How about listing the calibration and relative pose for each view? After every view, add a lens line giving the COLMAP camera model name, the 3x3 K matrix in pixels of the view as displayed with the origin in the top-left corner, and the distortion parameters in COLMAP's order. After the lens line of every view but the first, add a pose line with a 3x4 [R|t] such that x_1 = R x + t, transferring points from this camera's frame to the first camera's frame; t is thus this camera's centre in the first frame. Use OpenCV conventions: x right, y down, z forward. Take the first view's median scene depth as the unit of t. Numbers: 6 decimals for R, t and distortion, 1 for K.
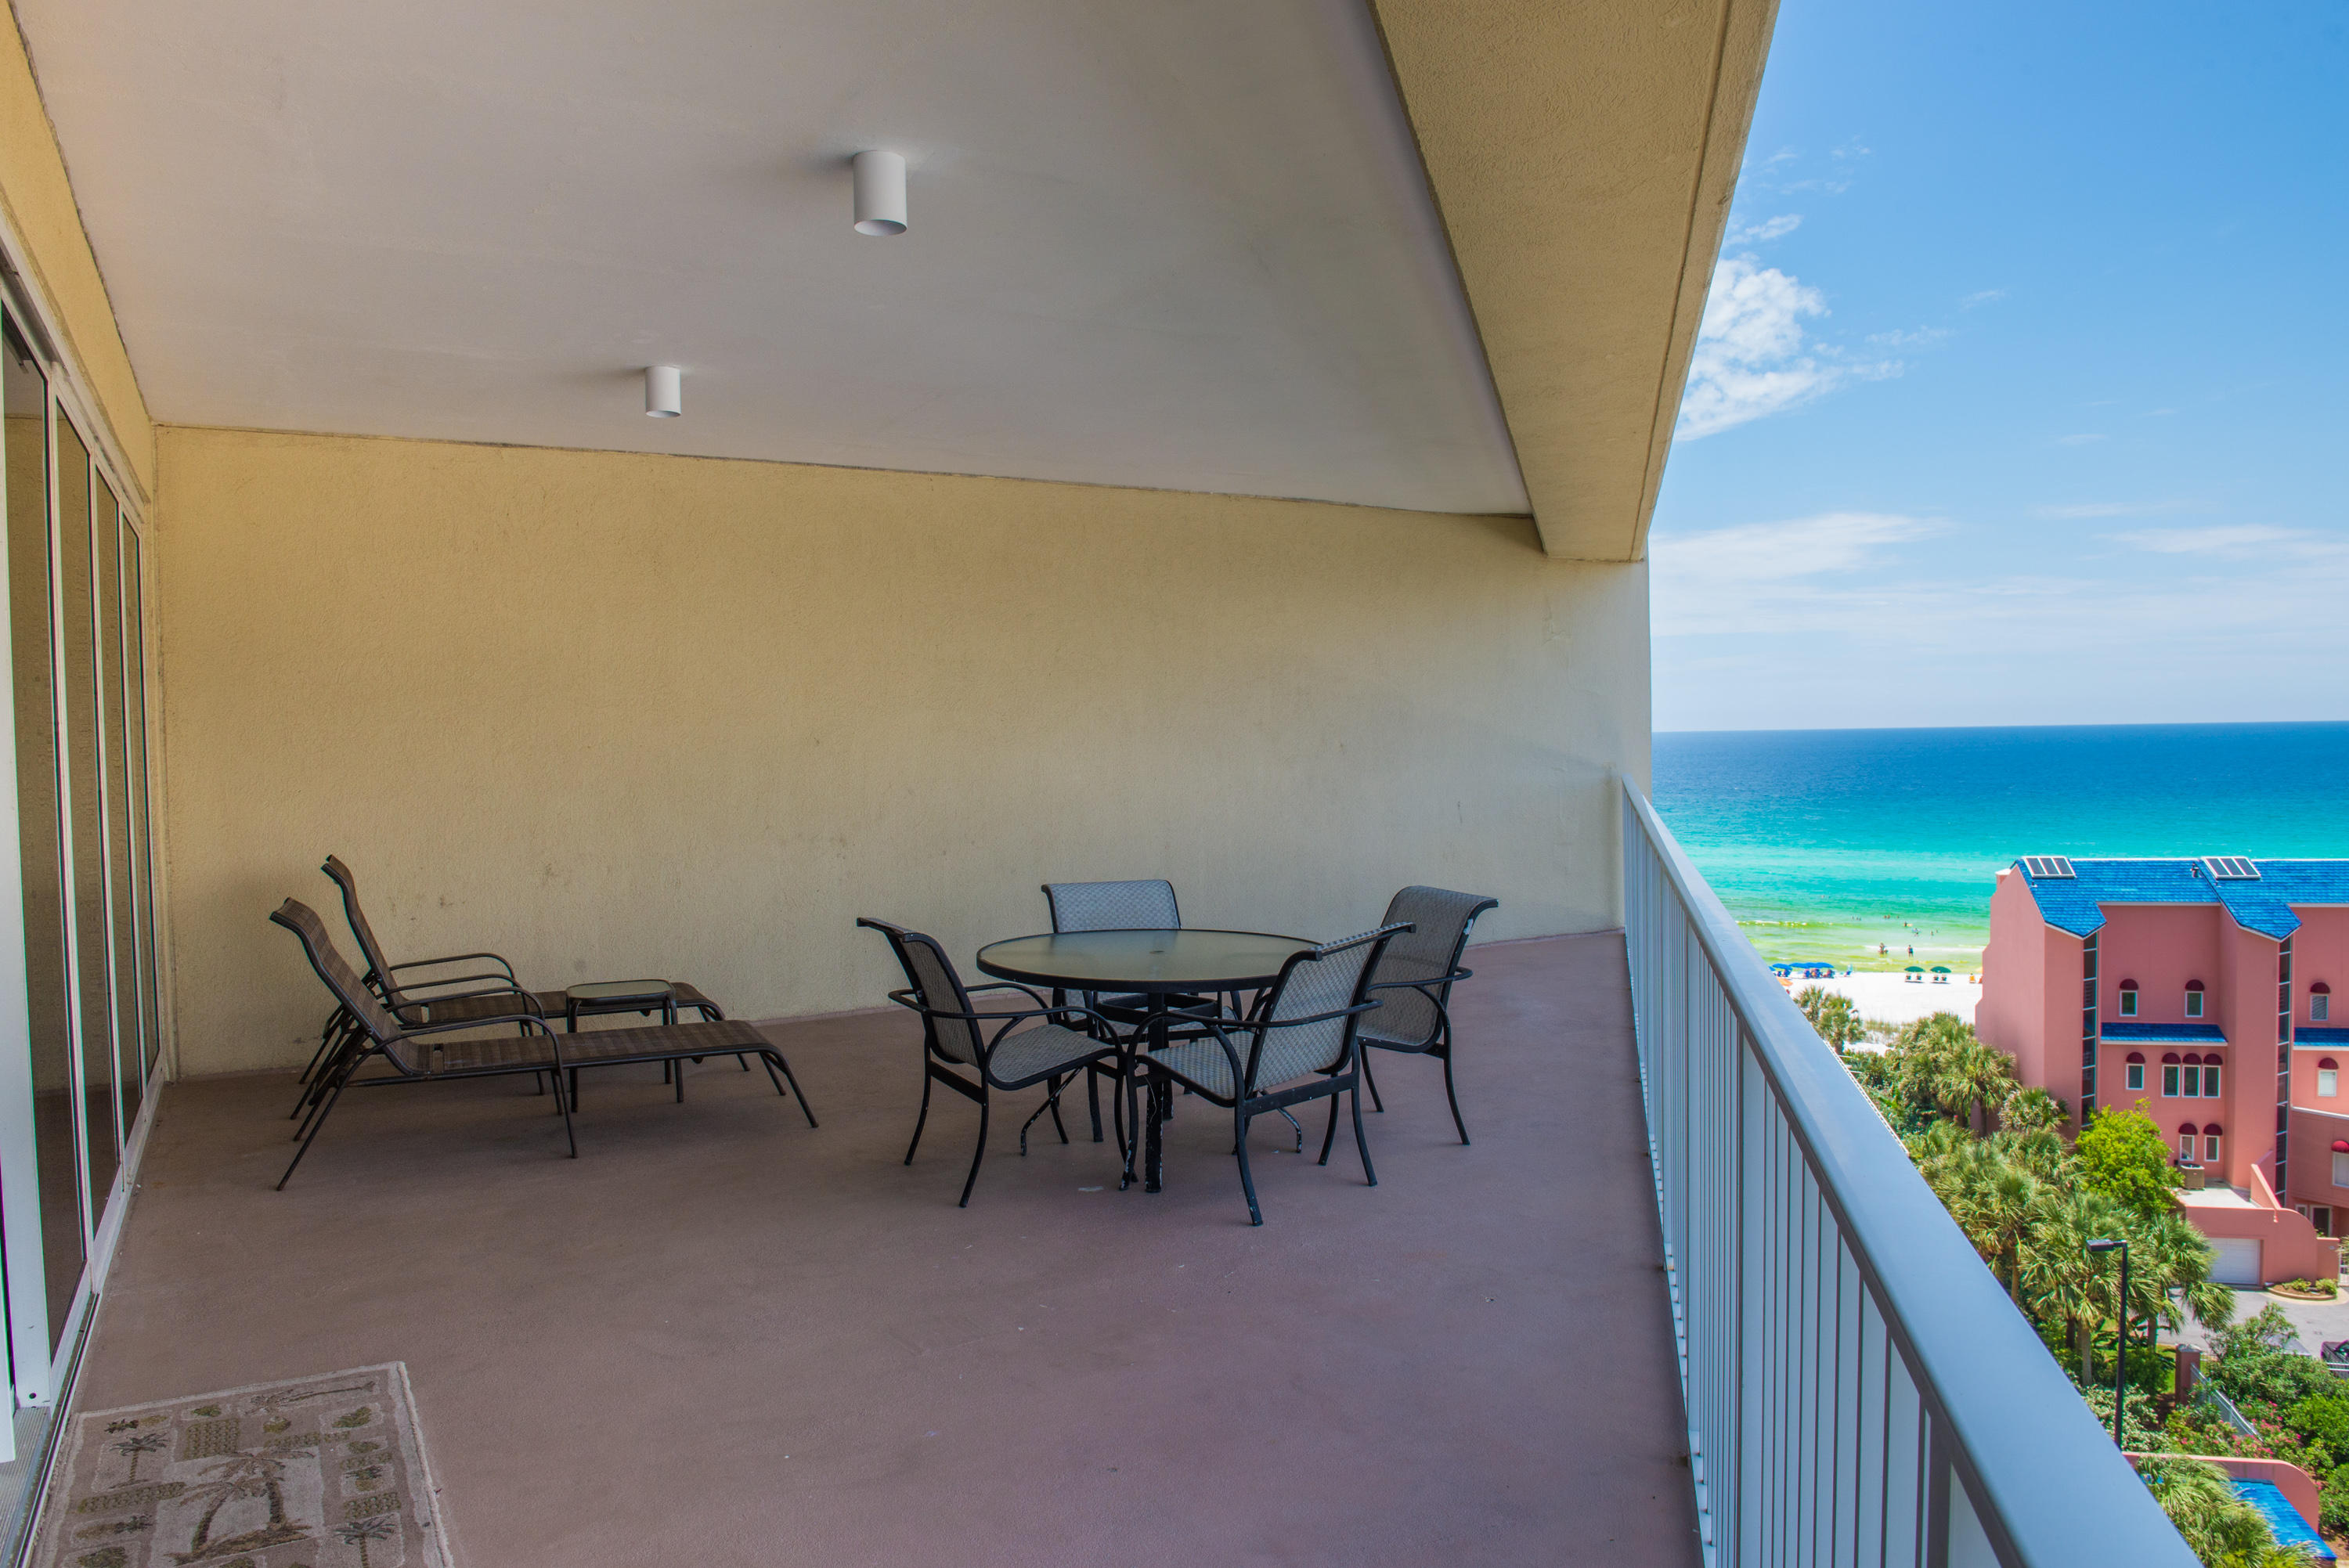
lens RADIAL K [[1641.7, 0, 1174.5], [0, 1641.7, 784.0], [0, 0, 1]] dist [-0.055285, -0.001684]
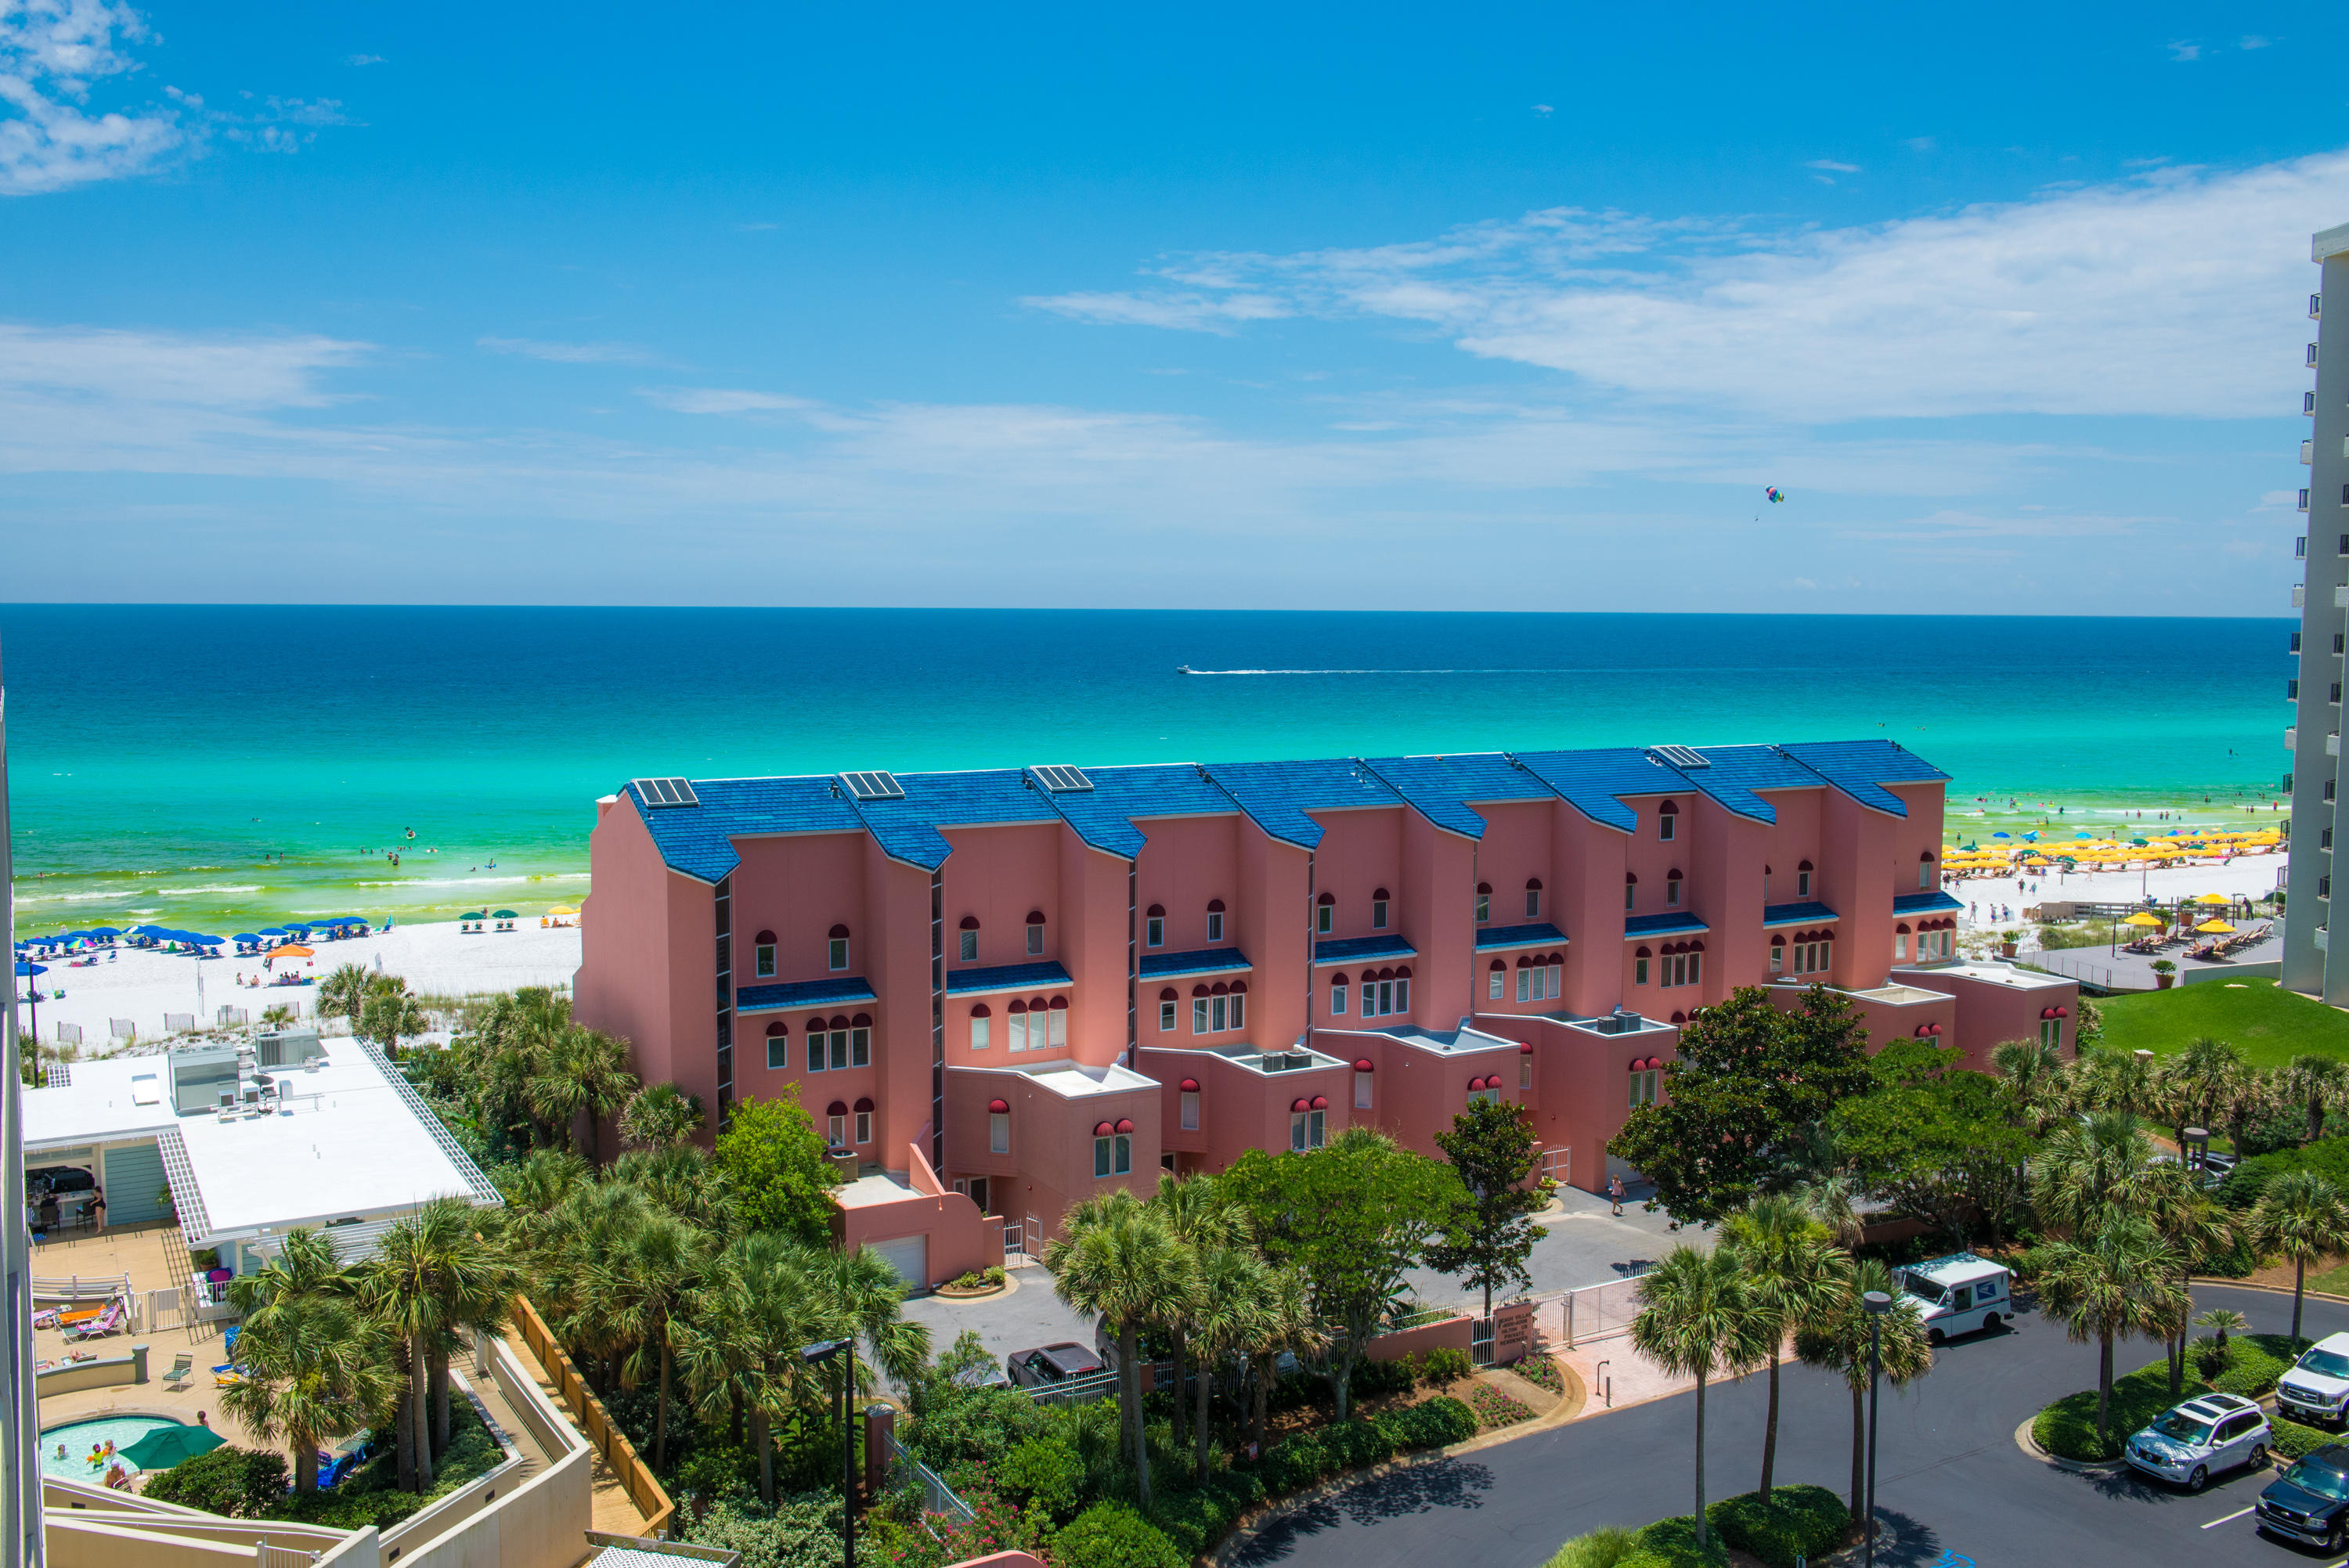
lens RADIAL K [[1968.5, 0, 1174.5], [0, 1968.5, 784.0], [0, 0, 1]] dist [-0.006756, -0.001070]
pose [[0.707246, -0.040836, 0.705787, 0.055774], [0.000567, 0.998363, 0.057195, -0.006147], [-0.706967, -0.040051, 0.706111, 0.179973]]
